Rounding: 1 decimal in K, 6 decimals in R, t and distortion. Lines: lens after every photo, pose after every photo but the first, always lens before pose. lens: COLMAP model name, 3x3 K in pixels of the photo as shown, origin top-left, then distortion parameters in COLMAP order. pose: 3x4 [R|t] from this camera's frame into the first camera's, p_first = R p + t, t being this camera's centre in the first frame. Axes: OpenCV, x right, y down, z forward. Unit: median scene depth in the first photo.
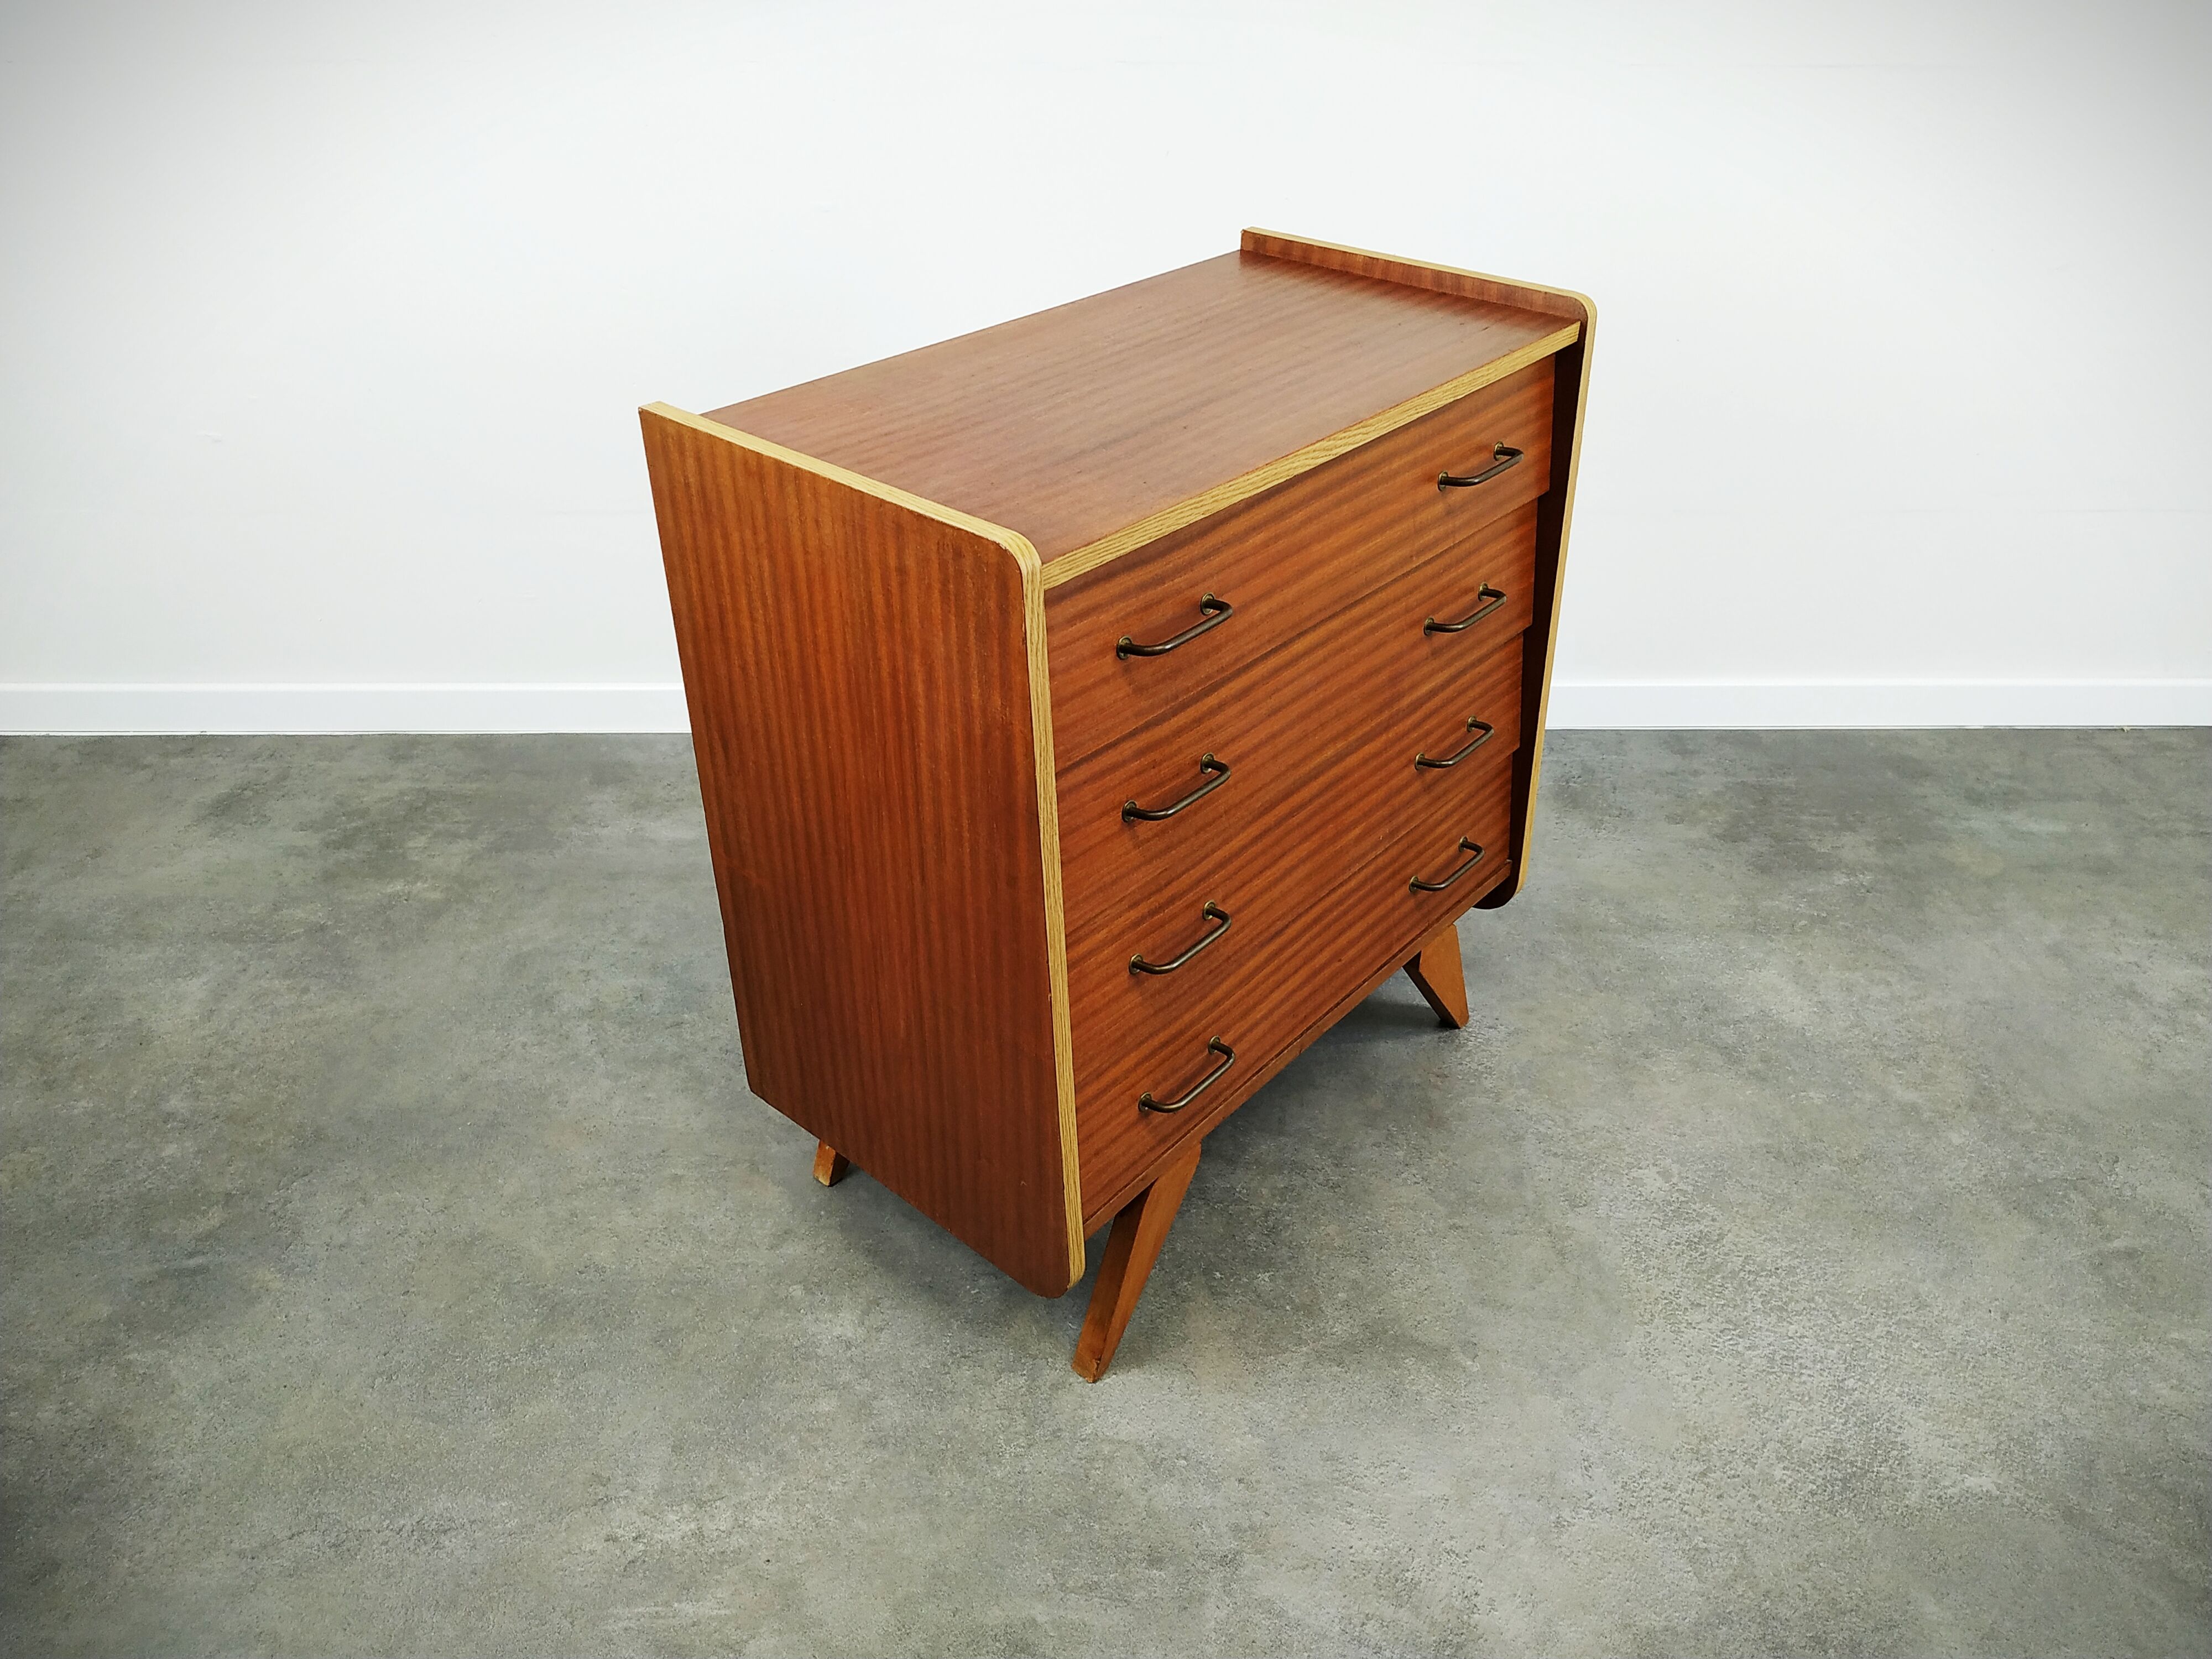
lens RADIAL K [[1546.4, 0, 1102.9], [0, 1546.4, 832.9], [0, 0, 1]] dist [0.019316, -0.034403]
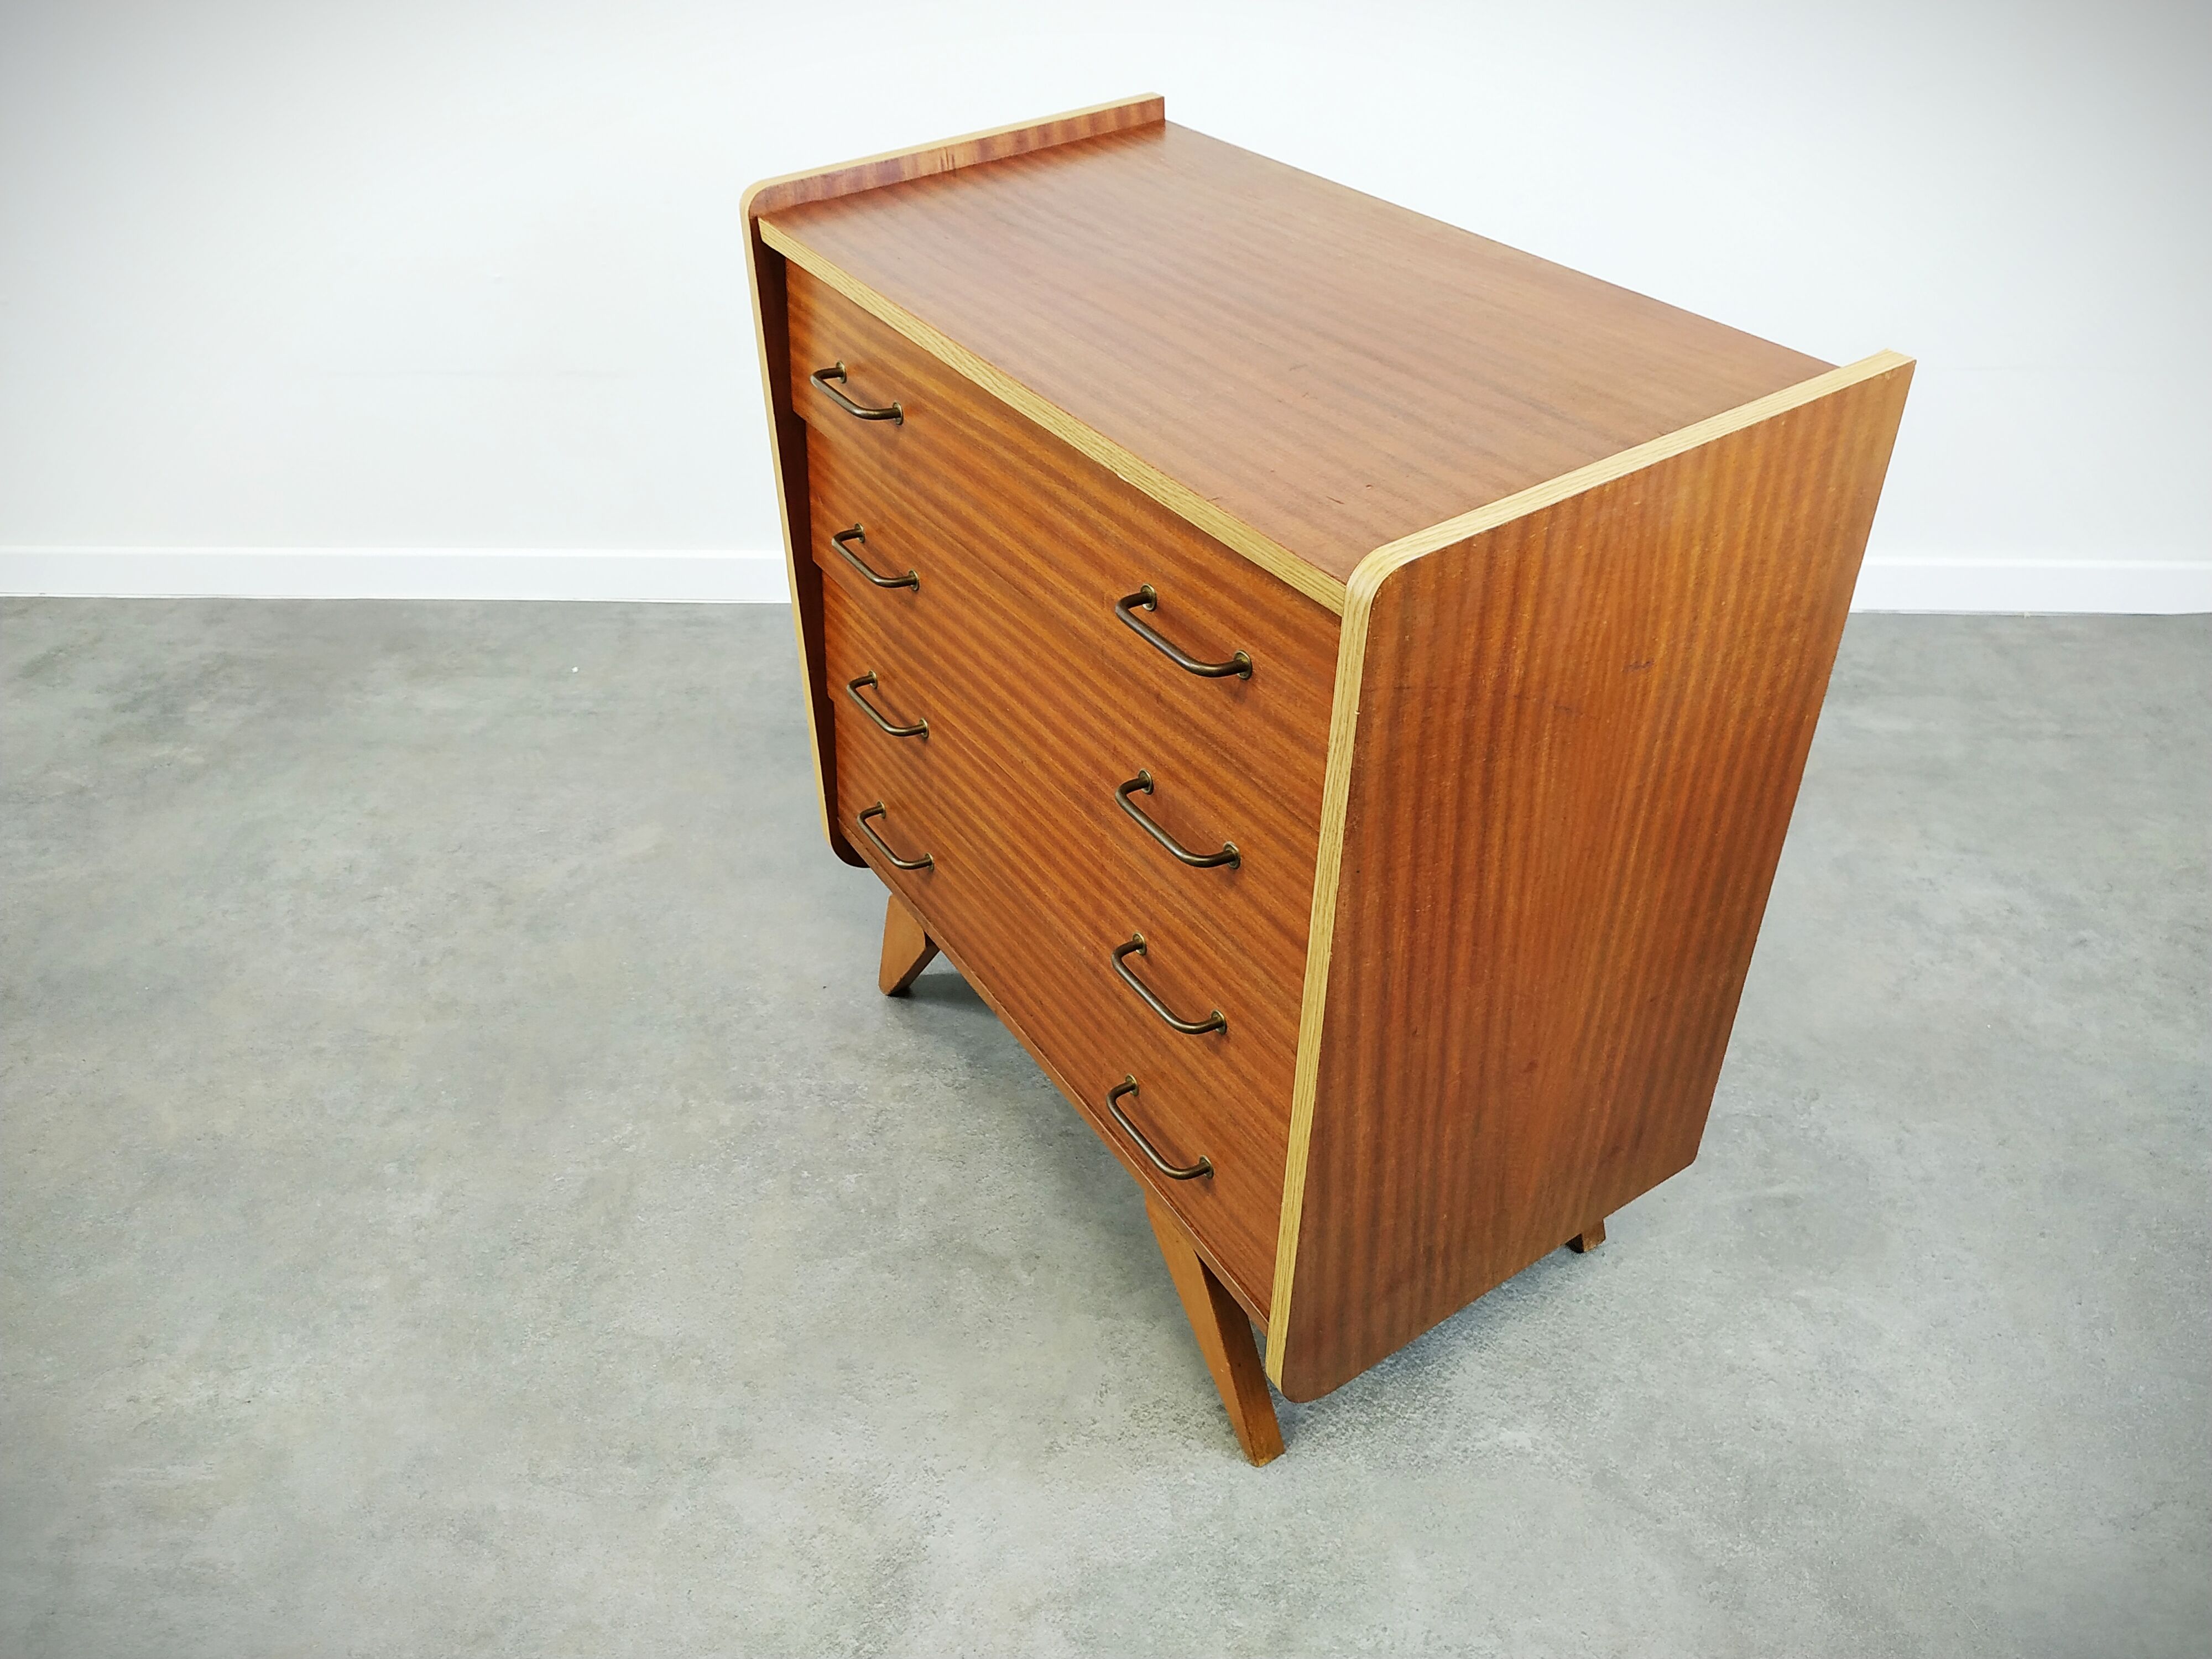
lens RADIAL K [[1546.4, 0, 1102.9], [0, 1546.4, 832.9], [0, 0, 1]] dist [0.019316, -0.034403]
pose [[0.994258, 0.028041, -0.103273, 0.329213], [-0.018466, 0.995539, 0.092526, -0.021564], [0.105407, -0.090087, 0.990340, 0.063549]]
